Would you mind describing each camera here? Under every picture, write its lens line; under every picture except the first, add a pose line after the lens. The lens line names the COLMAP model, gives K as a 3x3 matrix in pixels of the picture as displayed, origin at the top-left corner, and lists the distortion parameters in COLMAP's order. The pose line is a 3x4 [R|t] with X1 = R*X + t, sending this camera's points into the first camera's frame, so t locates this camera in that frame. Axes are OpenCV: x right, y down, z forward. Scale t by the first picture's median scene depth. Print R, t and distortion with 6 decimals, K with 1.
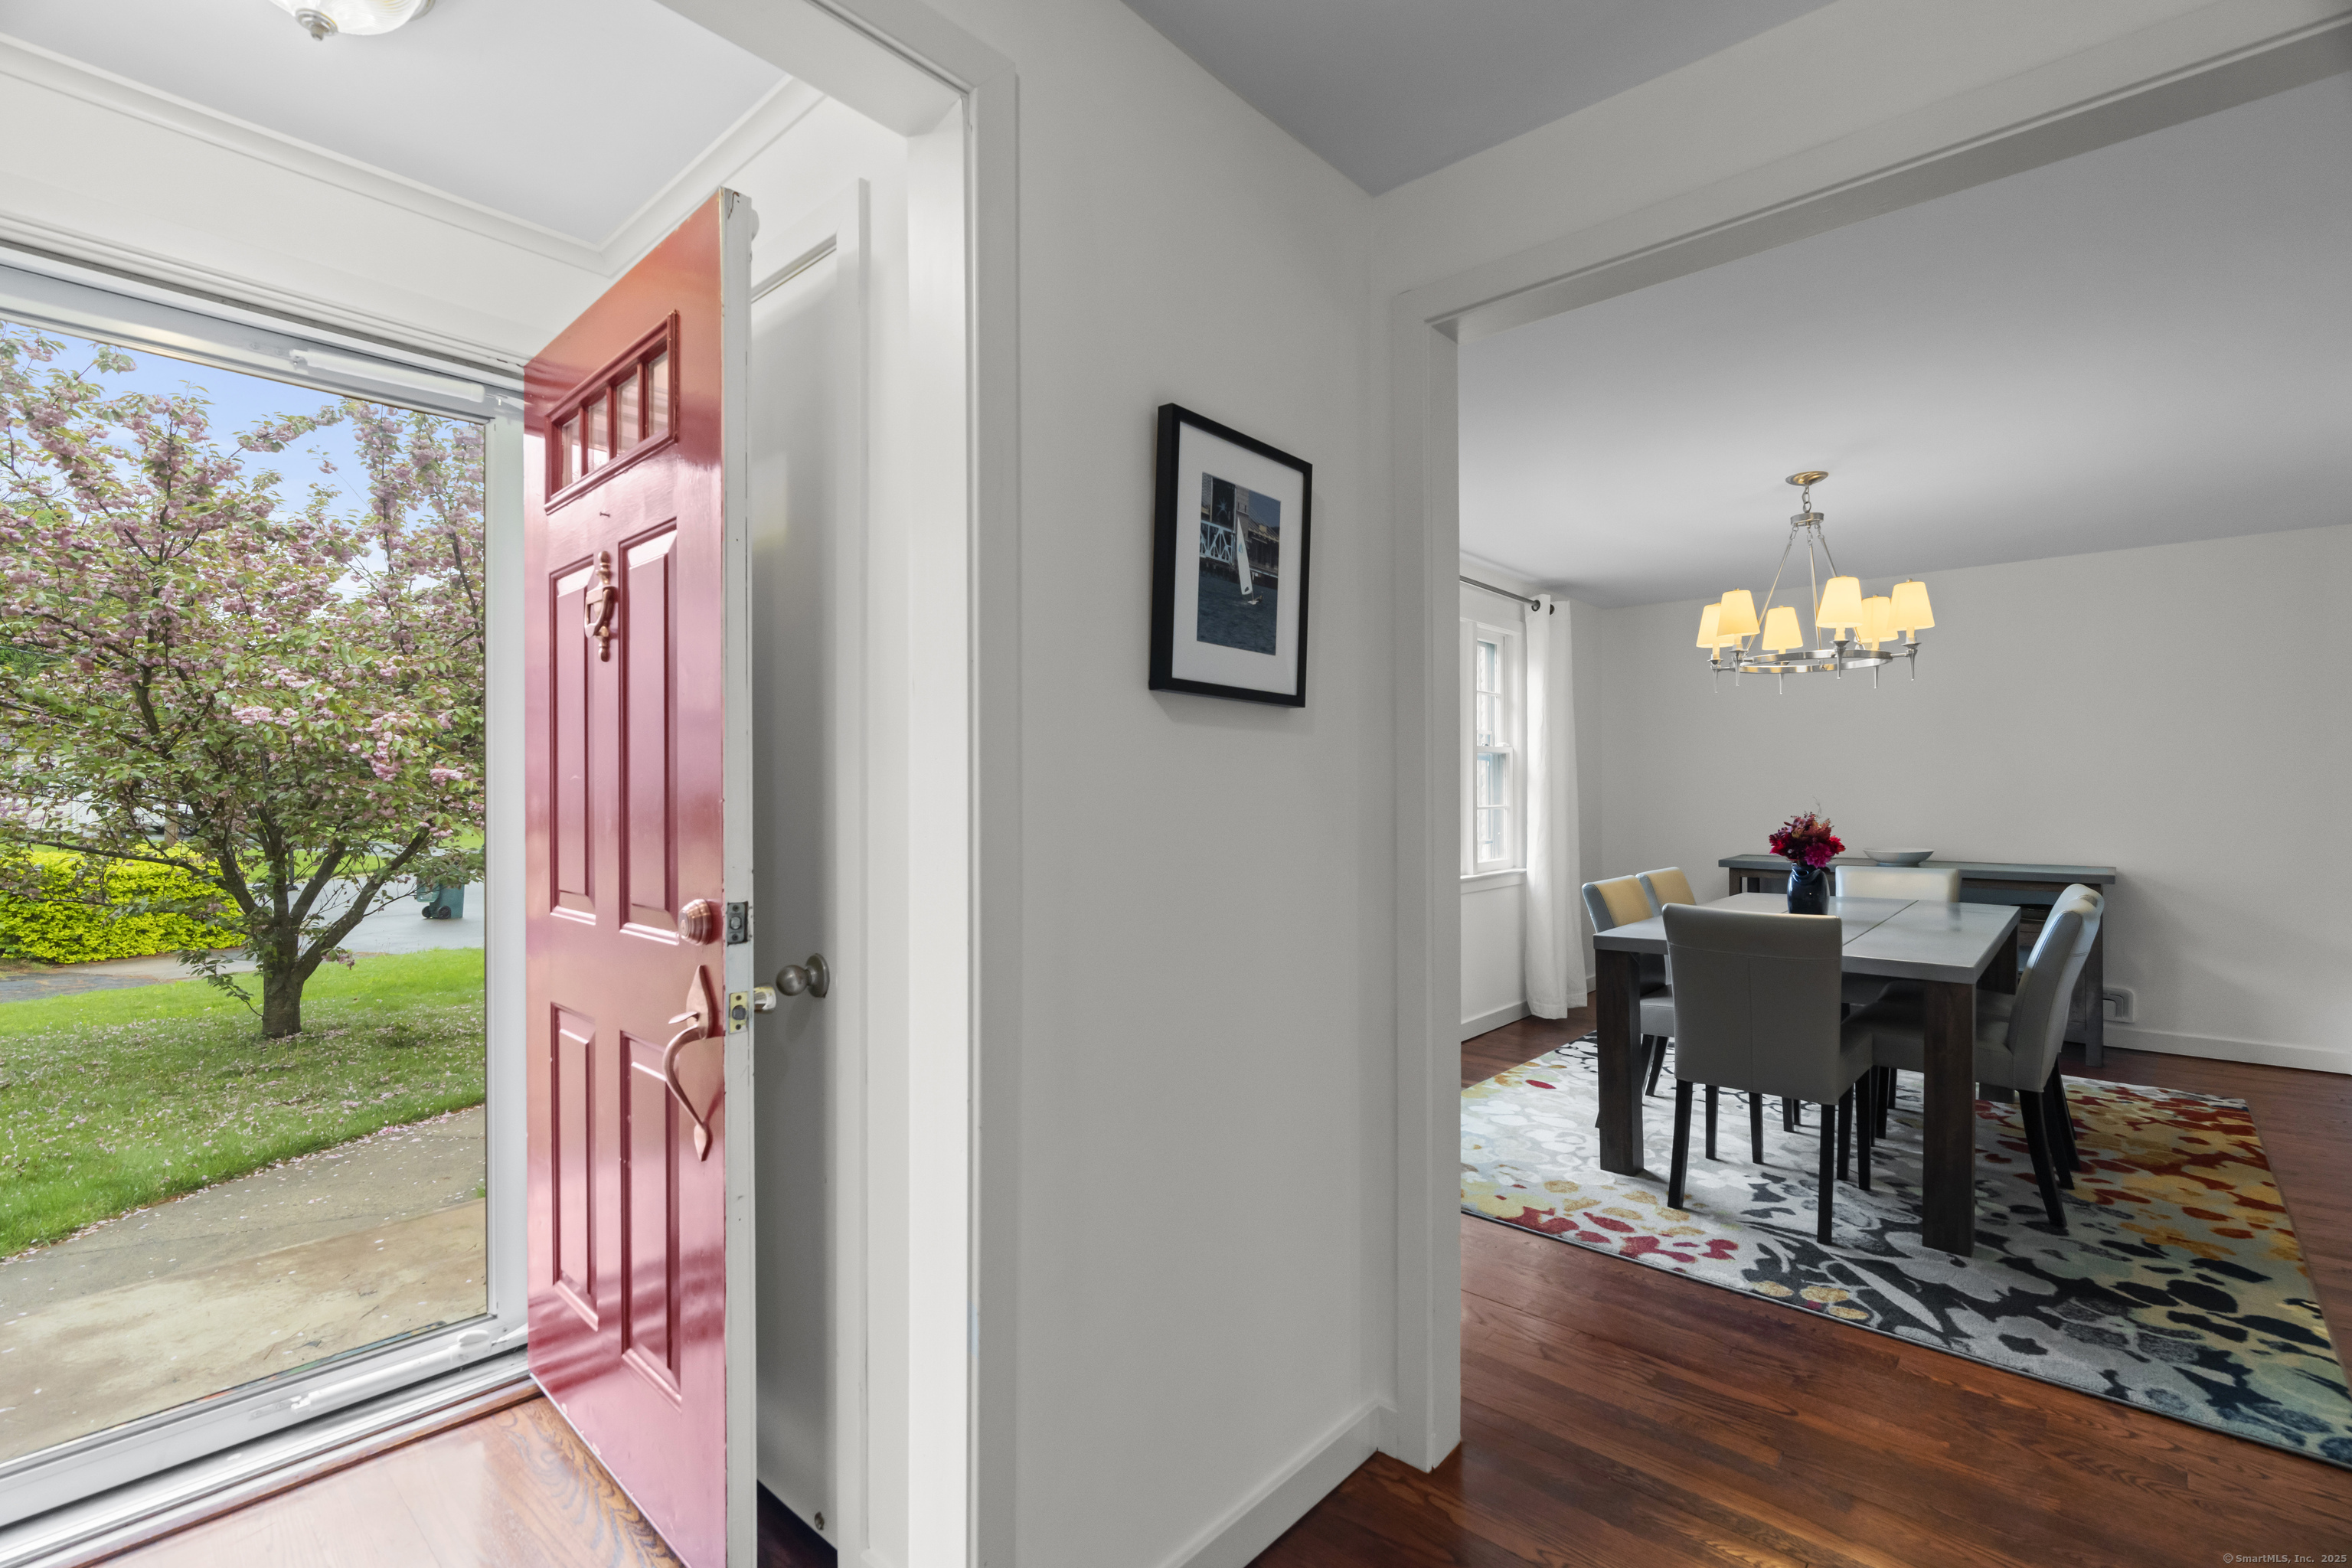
lens RADIAL K [[1055.3, 0, 1170.9], [0, 1055.3, 791.1], [0, 0, 1]] dist [-0.010853, 0.004364]
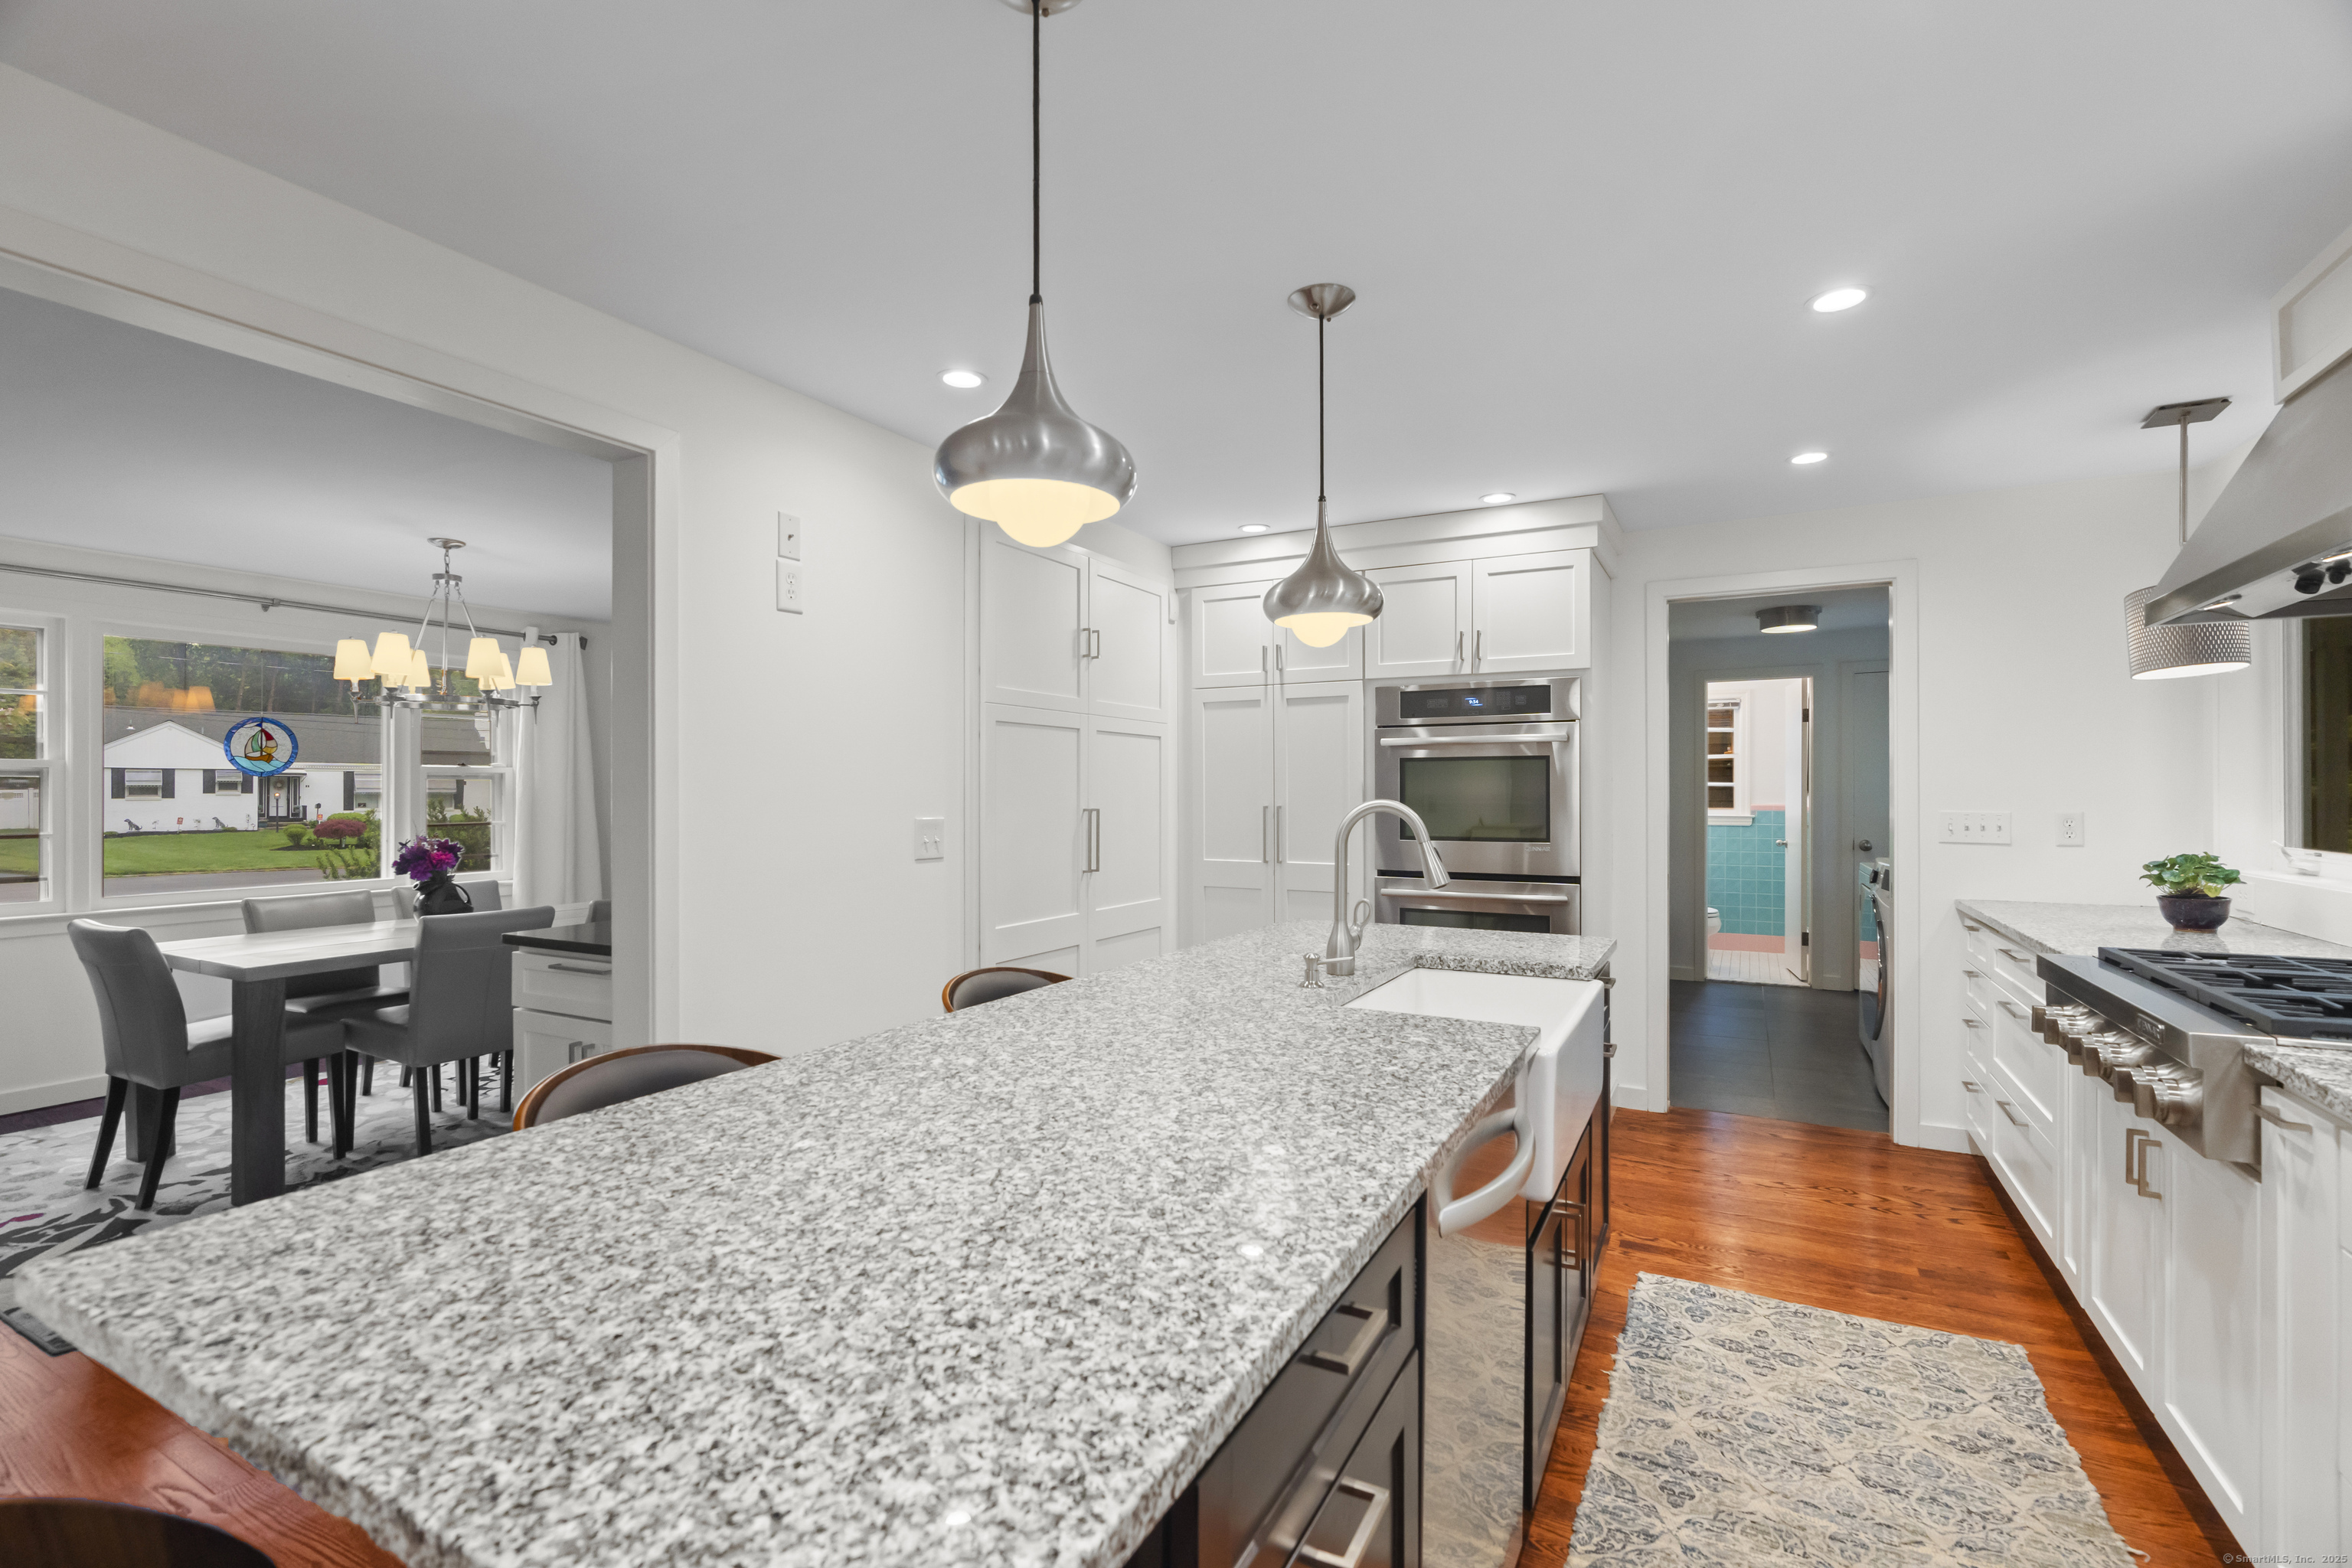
lens RADIAL K [[1058.0, 0, 1169.4], [0, 1058.0, 790.3], [0, 0, 1]] dist [-0.011249, 0.005011]
pose [[0.971886, -0.001610, 0.235447, 1.721374], [0.002056, 0.999997, -0.001645, -0.034980], [-0.235444, 0.002083, 0.971886, -0.477896]]
